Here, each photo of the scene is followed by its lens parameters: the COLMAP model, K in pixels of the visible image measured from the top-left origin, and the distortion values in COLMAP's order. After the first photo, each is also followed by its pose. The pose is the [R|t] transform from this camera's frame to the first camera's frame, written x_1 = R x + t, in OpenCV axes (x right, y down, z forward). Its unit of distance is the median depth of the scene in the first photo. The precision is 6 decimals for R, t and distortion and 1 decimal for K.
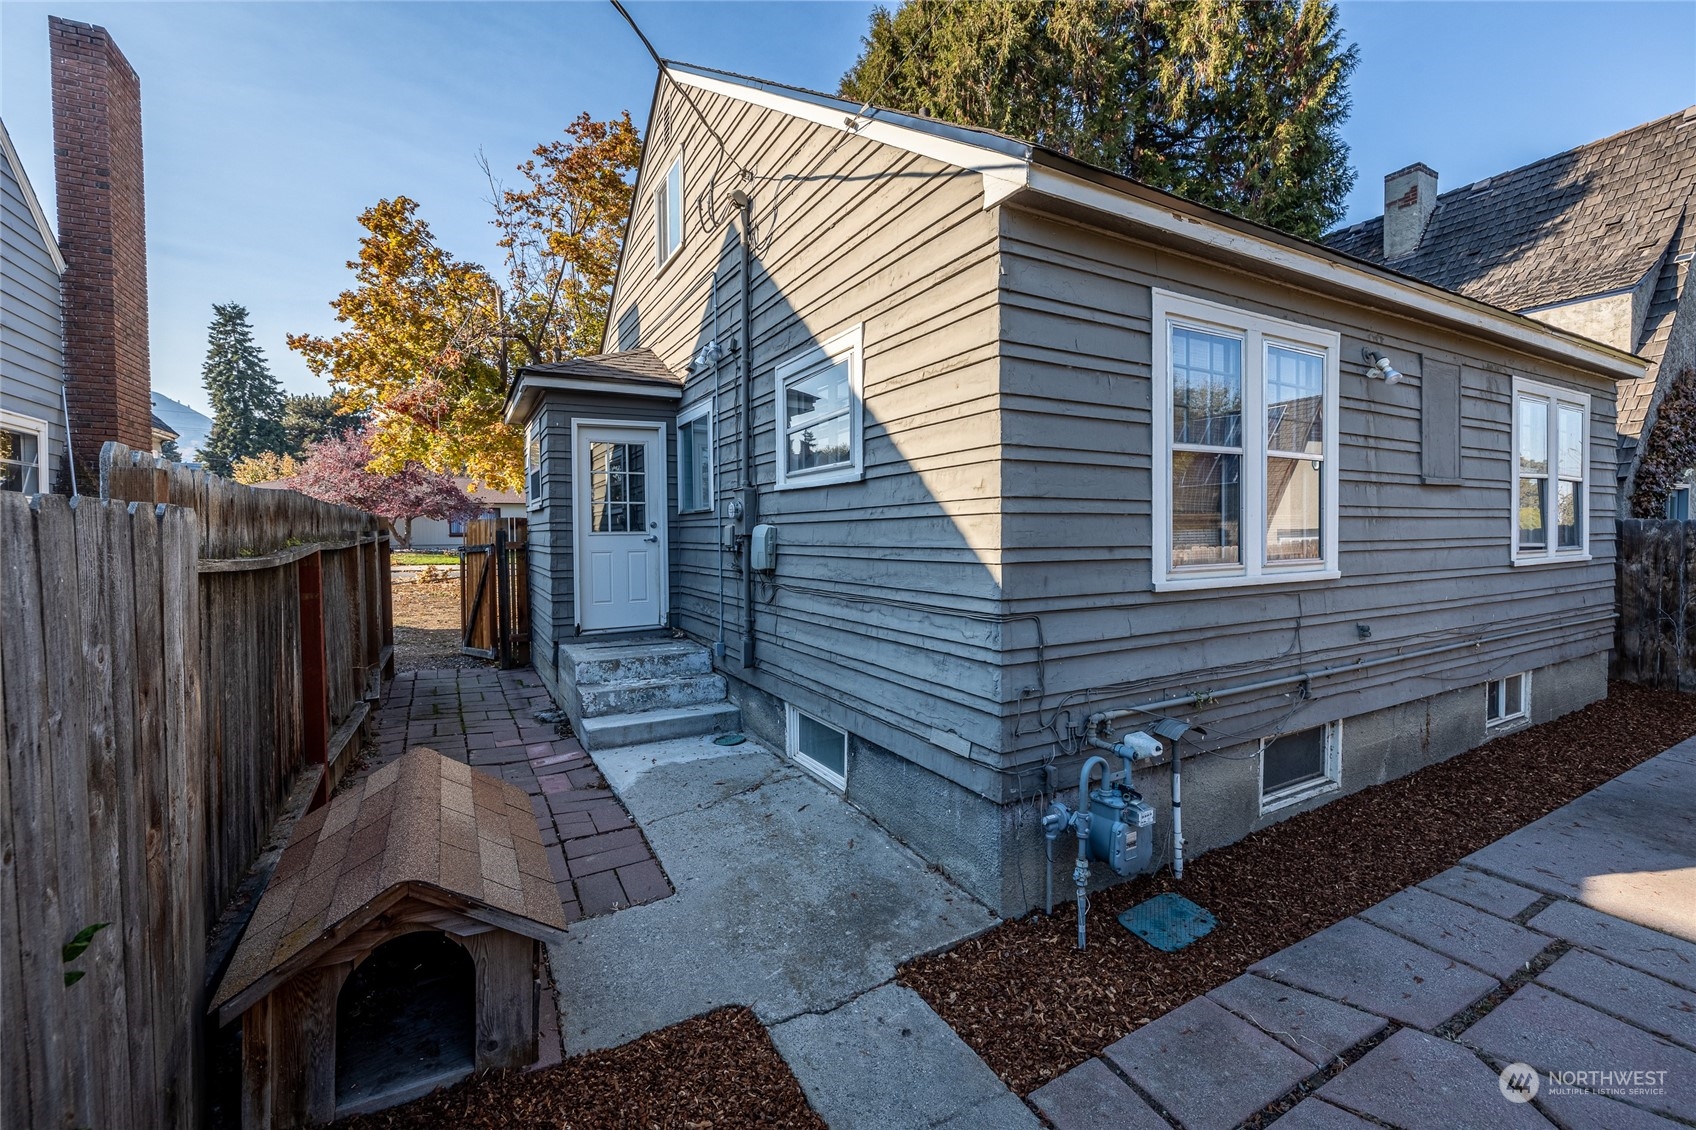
lens RADIAL K [[718.0, 0, 845.6], [0, 718.0, 548.8], [0, 0, 1]] dist [-0.000609, -0.000106]
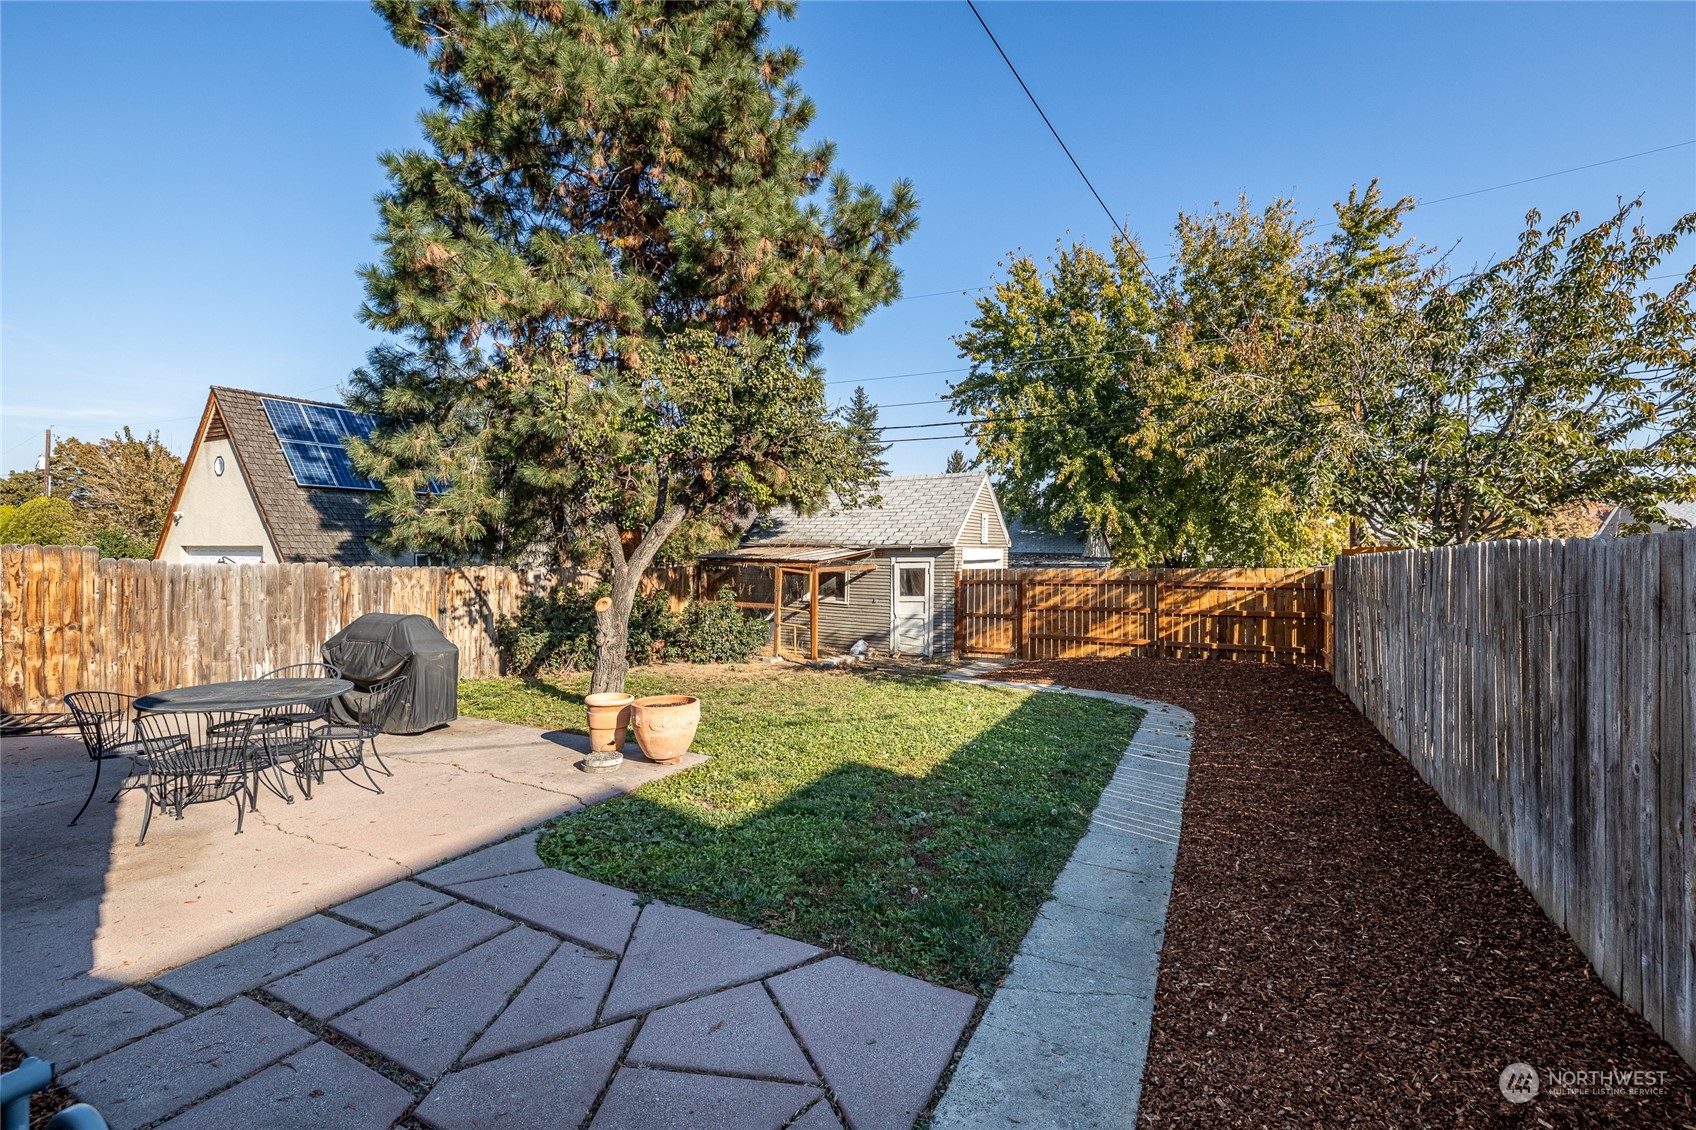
lens RADIAL K [[718.0, 0, 845.6], [0, 718.0, 548.8], [0, 0, 1]] dist [-0.000609, -0.000106]
pose [[-0.542075, 0.009357, 0.840278, -0.087773], [0.021659, 0.999761, 0.002839, -0.006769], [-0.840051, 0.019739, -0.542148, 0.344632]]
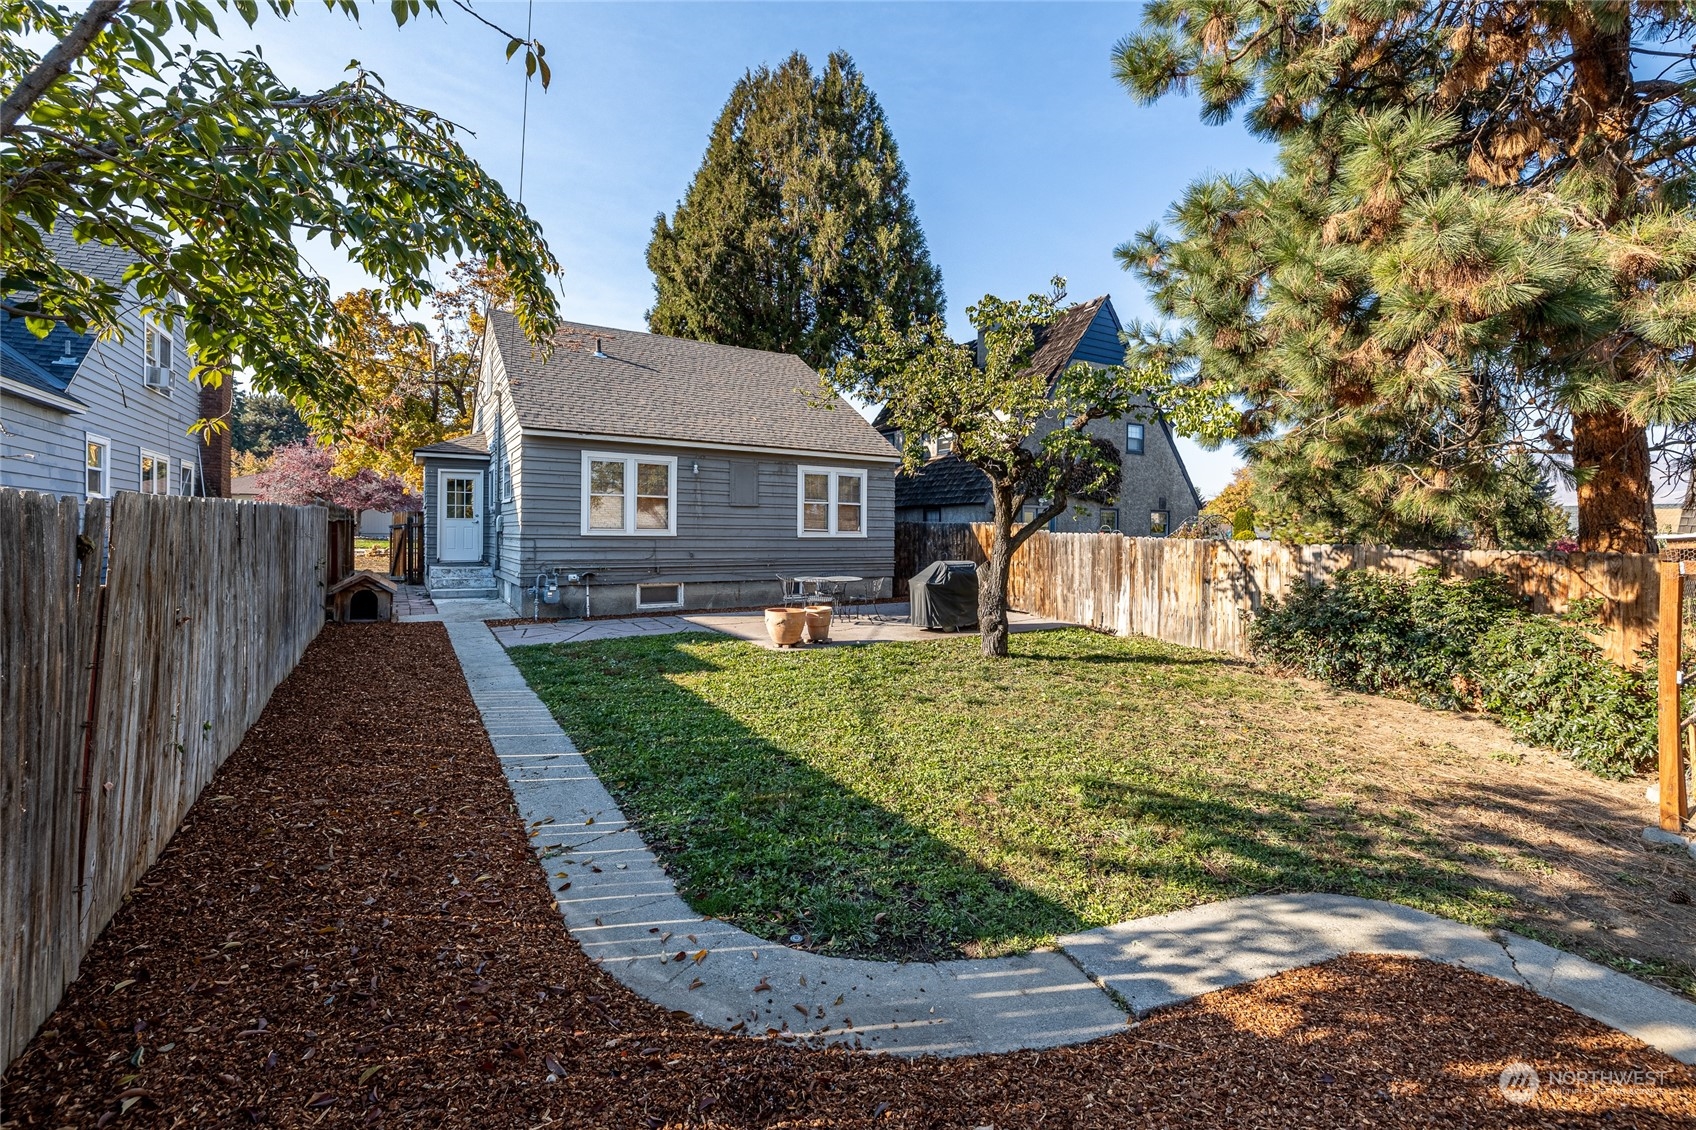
lens RADIAL K [[736.2, 0, 847.0], [0, 736.2, 529.3], [0, 0, 1]] dist [0.000391, 0.000000]
pose [[0.998967, 0.018061, 0.041703, 0.645006], [-0.016853, 0.999433, -0.029135, 0.046540], [-0.042206, 0.028402, 0.998705, -1.093056]]
